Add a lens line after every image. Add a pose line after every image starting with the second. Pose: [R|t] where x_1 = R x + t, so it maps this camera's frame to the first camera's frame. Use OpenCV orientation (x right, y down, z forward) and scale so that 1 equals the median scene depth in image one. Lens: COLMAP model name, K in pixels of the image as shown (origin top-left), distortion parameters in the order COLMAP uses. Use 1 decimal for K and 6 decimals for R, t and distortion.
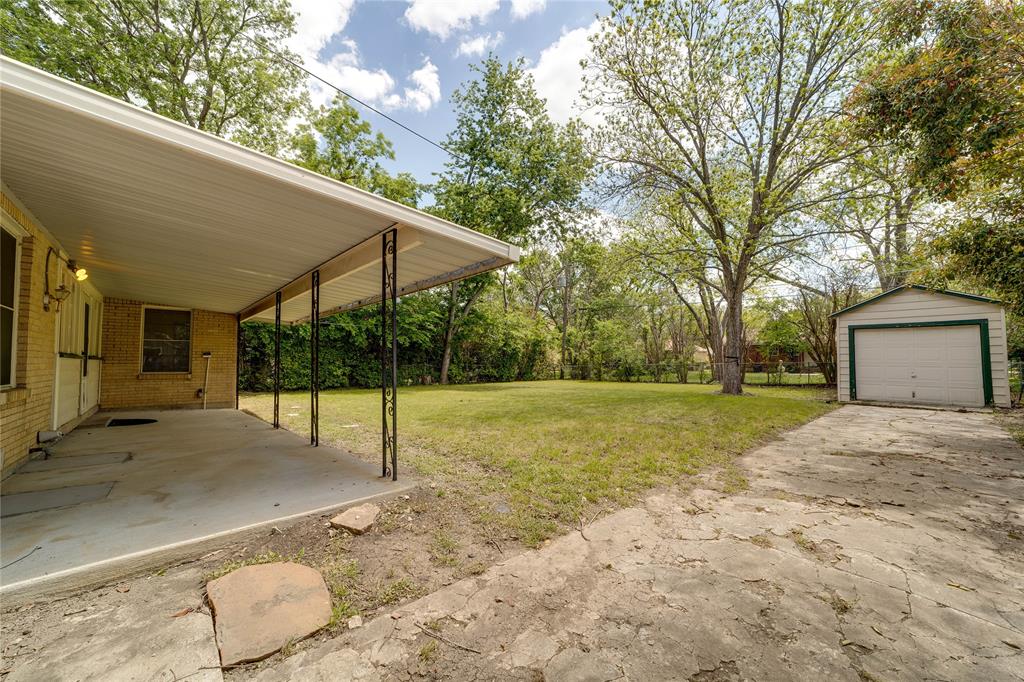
lens RADIAL K [[397.7, 0, 516.5], [0, 397.7, 344.3], [0, 0, 1]] dist [0.000358, 0.000379]
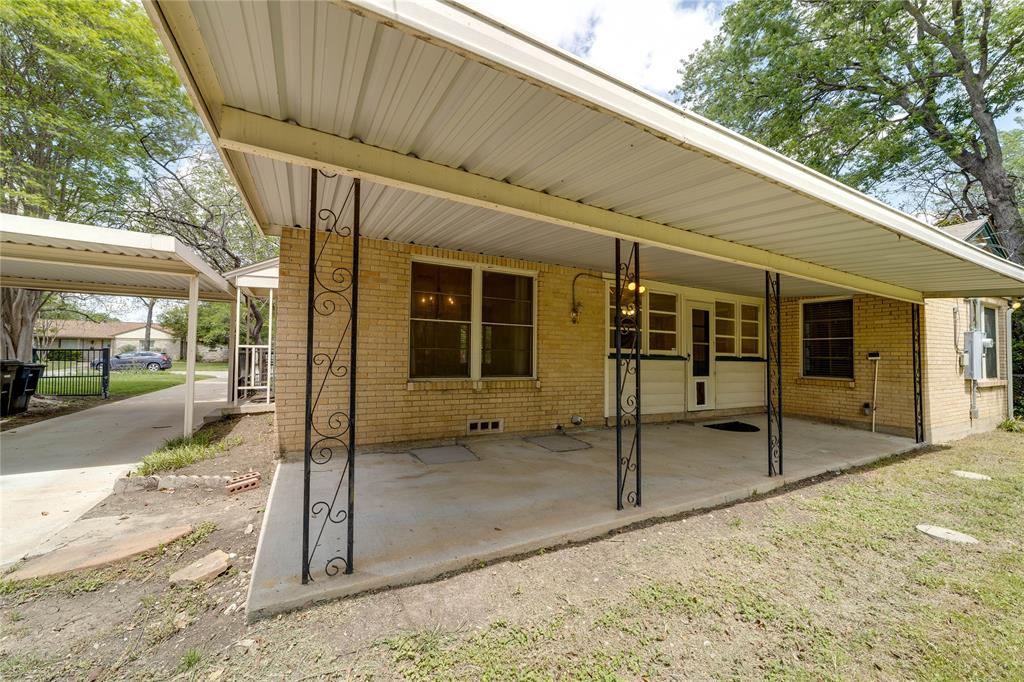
lens RADIAL K [[397.7, 0, 516.5], [0, 397.7, 344.3], [0, 0, 1]] dist [0.000358, 0.000379]
pose [[-0.247934, -0.031087, -0.968278, 0.071286], [0.029659, 0.998773, -0.039661, 0.014985], [0.968323, -0.038552, -0.246708, 0.571658]]
